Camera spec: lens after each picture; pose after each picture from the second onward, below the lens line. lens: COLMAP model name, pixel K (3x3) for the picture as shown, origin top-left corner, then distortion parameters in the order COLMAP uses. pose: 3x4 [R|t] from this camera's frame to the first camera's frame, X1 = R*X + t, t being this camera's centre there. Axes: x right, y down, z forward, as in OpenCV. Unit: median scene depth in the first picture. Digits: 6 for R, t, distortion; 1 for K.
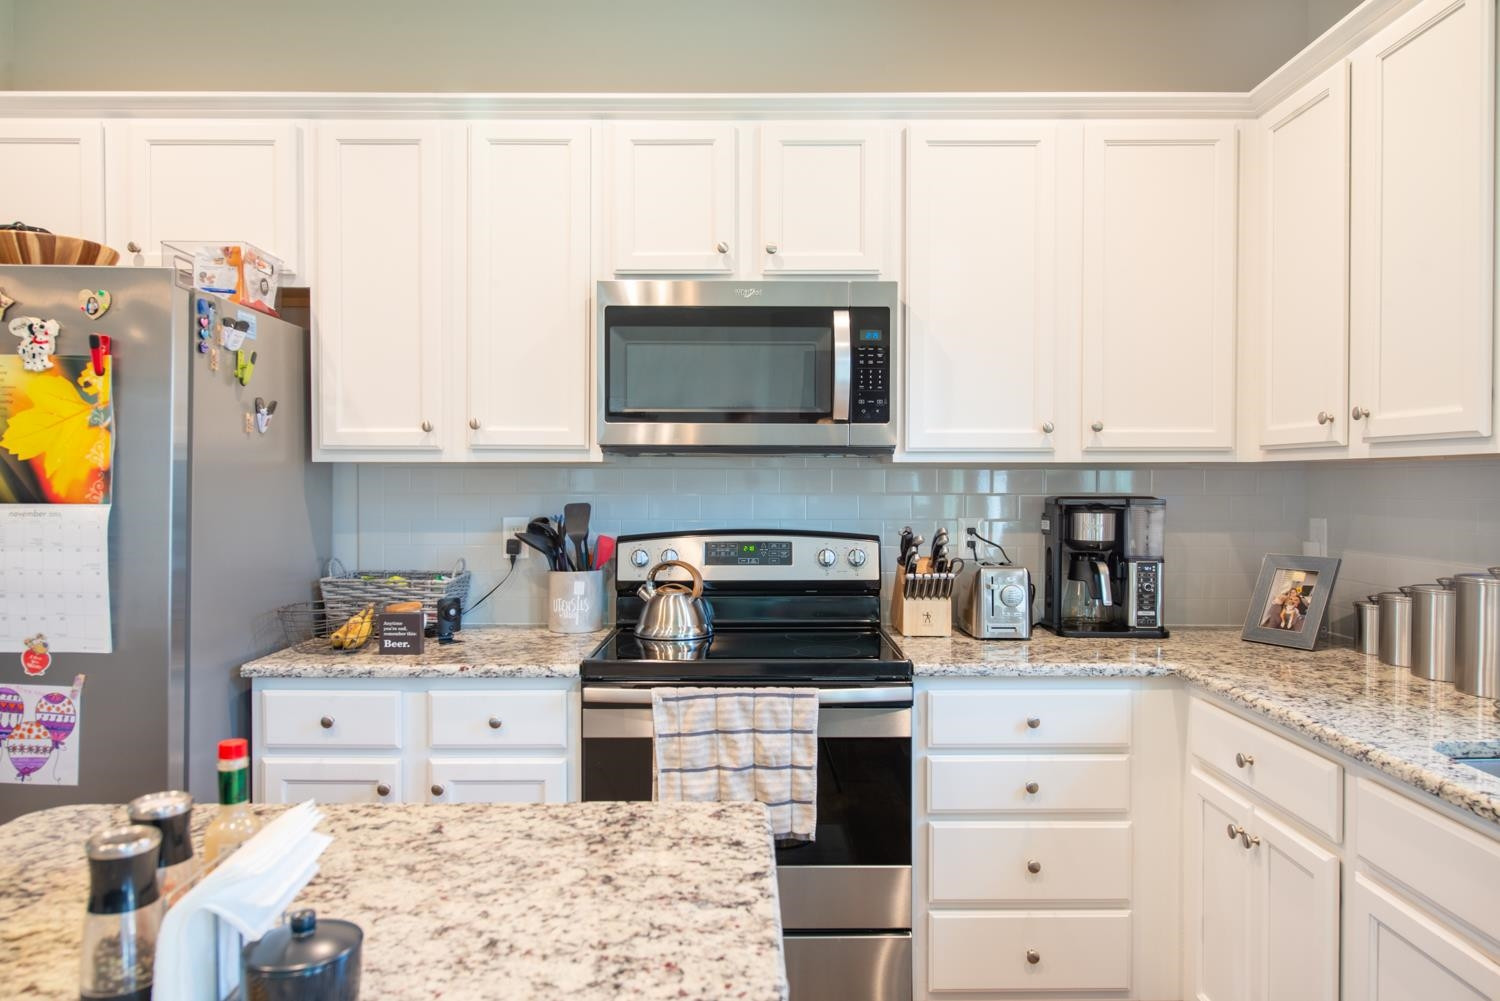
lens RADIAL K [[982.6, 0, 758.6], [0, 982.6, 496.5], [0, 0, 1]] dist [0.001643, 0.001352]
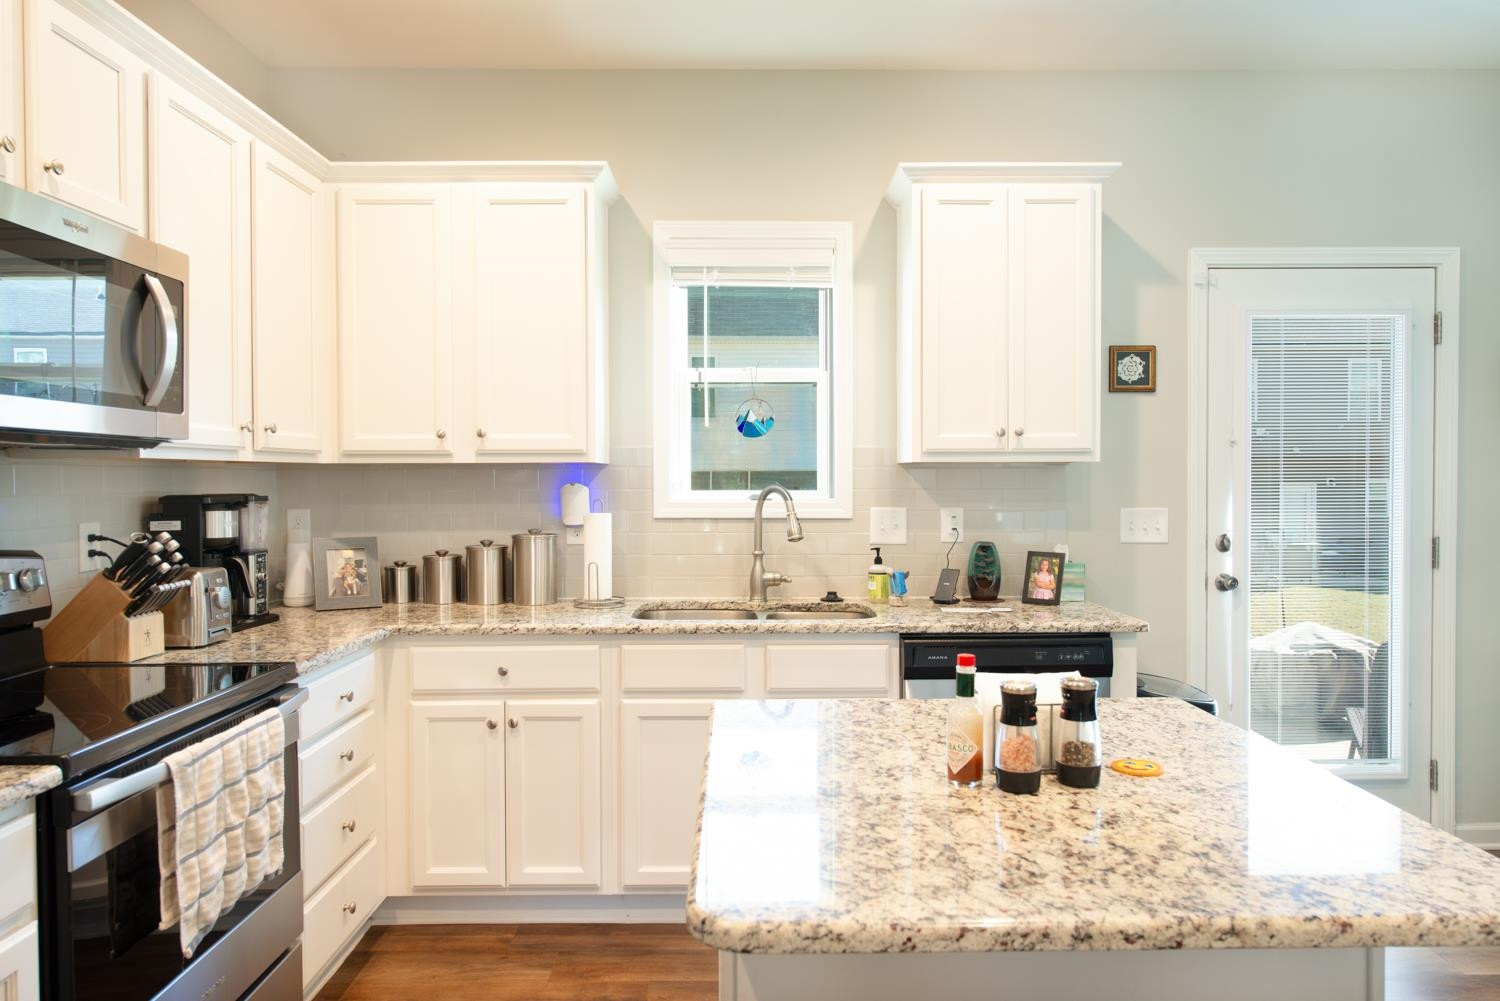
lens RADIAL K [[982.6, 0, 758.6], [0, 982.6, 496.5], [0, 0, 1]] dist [0.001643, 0.001352]
pose [[0.003627, -0.022110, 0.999749, -0.732683], [0.016650, 0.999618, 0.022047, -0.012468], [-0.999855, 0.016566, 0.003994, 0.467451]]
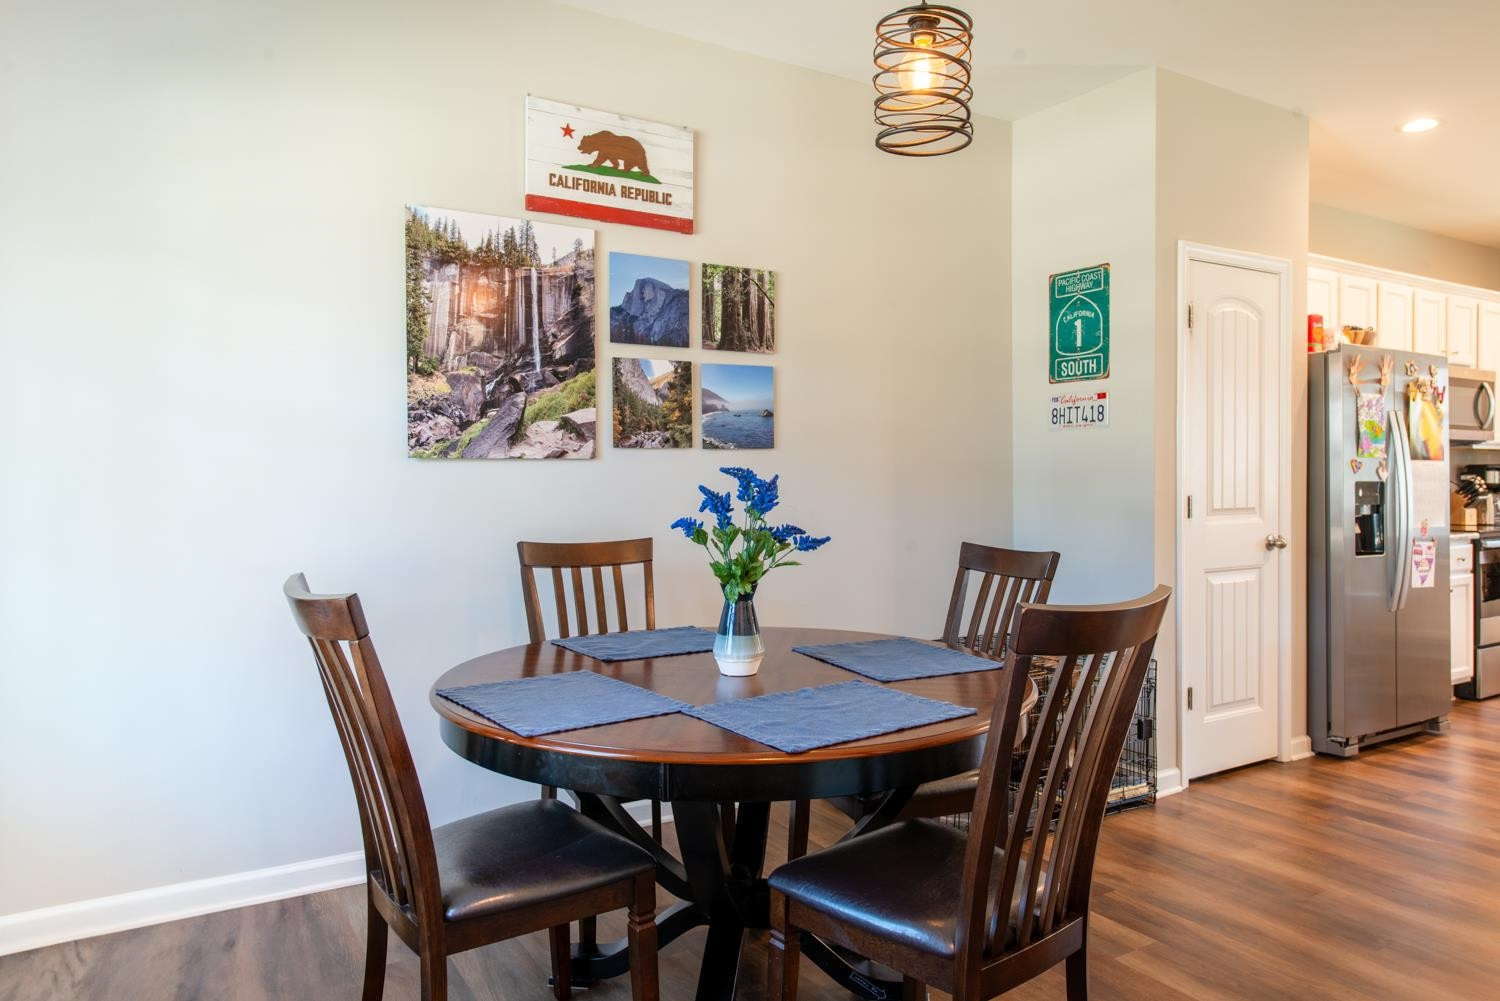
lens RADIAL K [[982.6, 0, 758.6], [0, 982.6, 496.5], [0, 0, 1]] dist [0.001643, 0.001352]
pose [[0.858451, -0.008182, 0.512831, -2.581967], [0.010988, 0.999937, -0.002439, 0.067778], [-0.512779, 0.007729, 0.858486, -0.137551]]
